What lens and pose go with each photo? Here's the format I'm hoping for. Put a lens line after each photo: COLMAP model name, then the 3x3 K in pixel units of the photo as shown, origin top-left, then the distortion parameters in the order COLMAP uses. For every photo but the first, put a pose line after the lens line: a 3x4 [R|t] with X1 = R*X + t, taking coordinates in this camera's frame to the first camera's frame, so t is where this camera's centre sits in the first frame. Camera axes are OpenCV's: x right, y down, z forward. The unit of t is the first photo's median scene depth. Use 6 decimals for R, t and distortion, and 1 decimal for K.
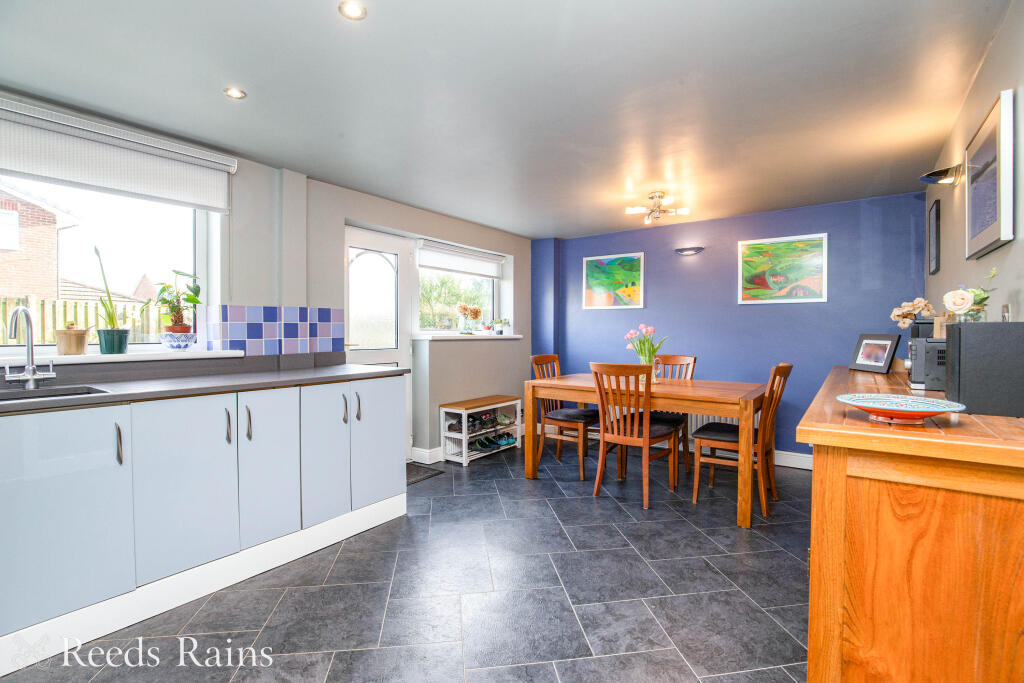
lens RADIAL K [[471.0, 0, 509.0], [0, 471.0, 336.0], [0, 0, 1]] dist [-0.000730, -0.000011]
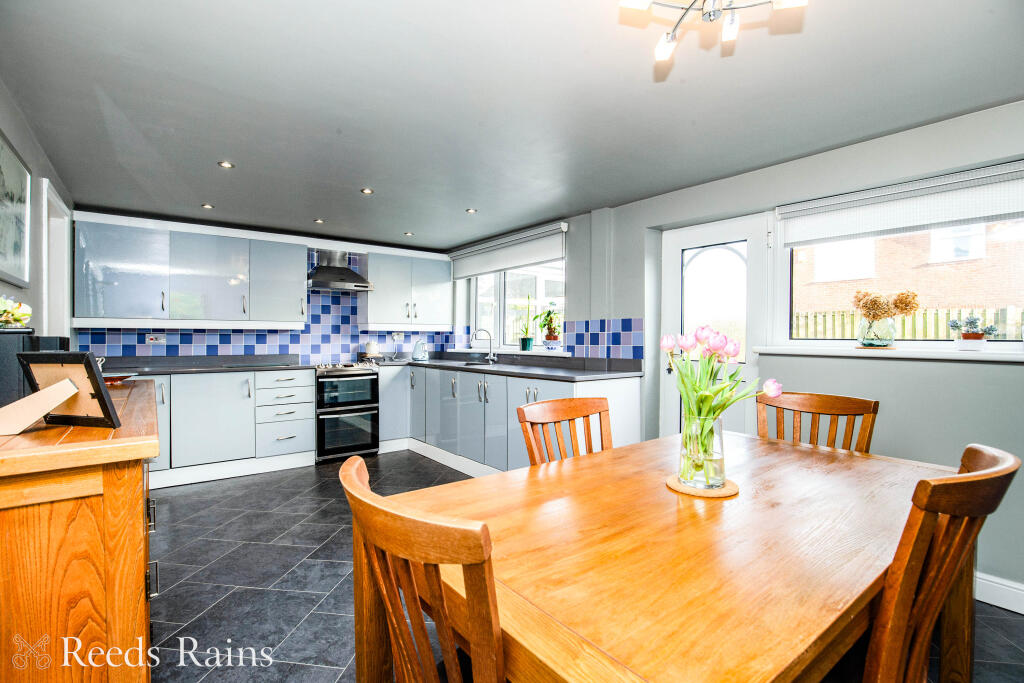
lens RADIAL K [[471.0, 0, 508.6], [0, 471.0, 340.7], [0, 0, 1]] dist [-0.000730, -0.000011]
pose [[-0.268179, 0.013194, -0.963279, 0.838275], [-0.007514, 0.999847, 0.015787, -0.026542], [0.963340, 0.011472, -0.268039, 1.171801]]
